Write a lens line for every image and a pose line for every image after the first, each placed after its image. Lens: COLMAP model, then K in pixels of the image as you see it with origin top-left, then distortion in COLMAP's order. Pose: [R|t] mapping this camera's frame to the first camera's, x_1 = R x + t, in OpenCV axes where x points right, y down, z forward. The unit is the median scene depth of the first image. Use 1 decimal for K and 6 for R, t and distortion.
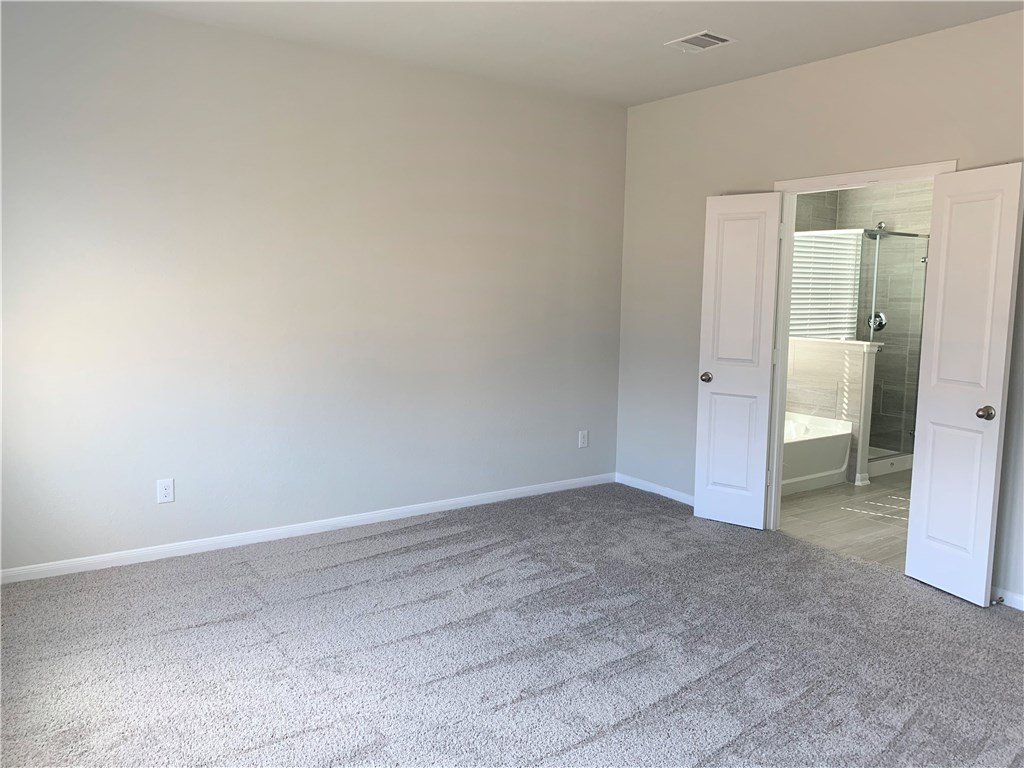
lens RADIAL K [[802.8, 0, 516.1], [0, 802.8, 388.1], [0, 0, 1]] dist [0.008934, -0.011728]
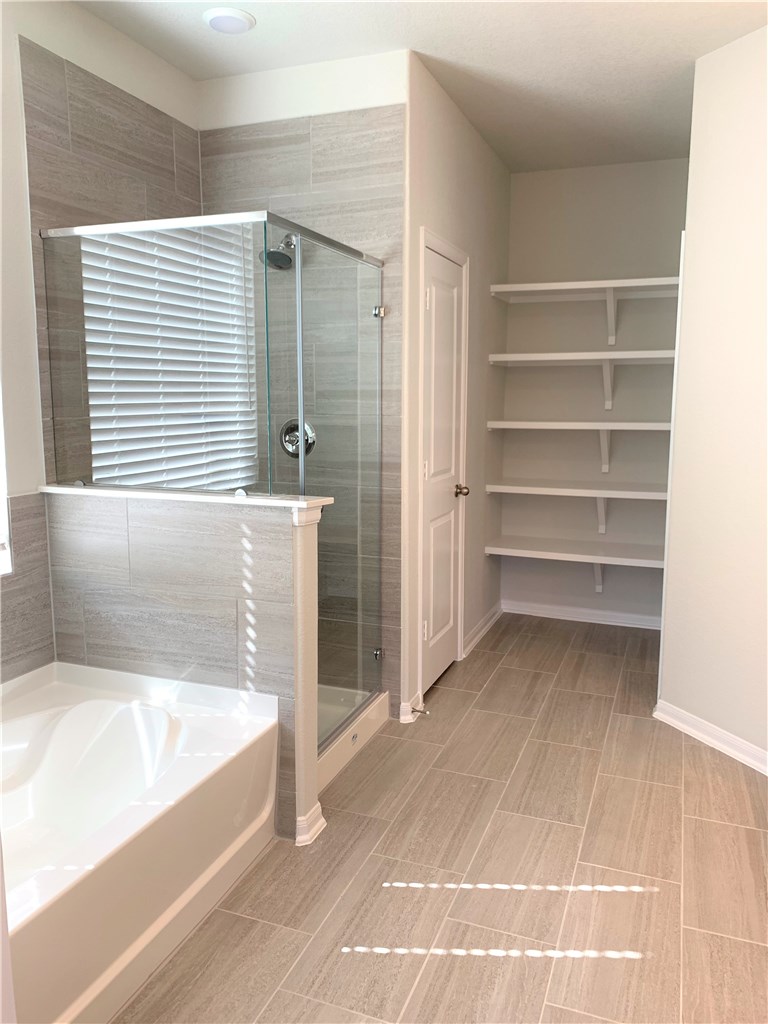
lens RADIAL K [[802.8, 0, 387.1], [0, 802.8, 510.5], [0, 0, 1]] dist [0.008934, -0.011728]
pose [[0.832514, -0.090307, 0.546593, 0.232338], [0.073965, 0.995910, 0.051886, -0.063792], [-0.549044, -0.002767, 0.835789, 0.585169]]
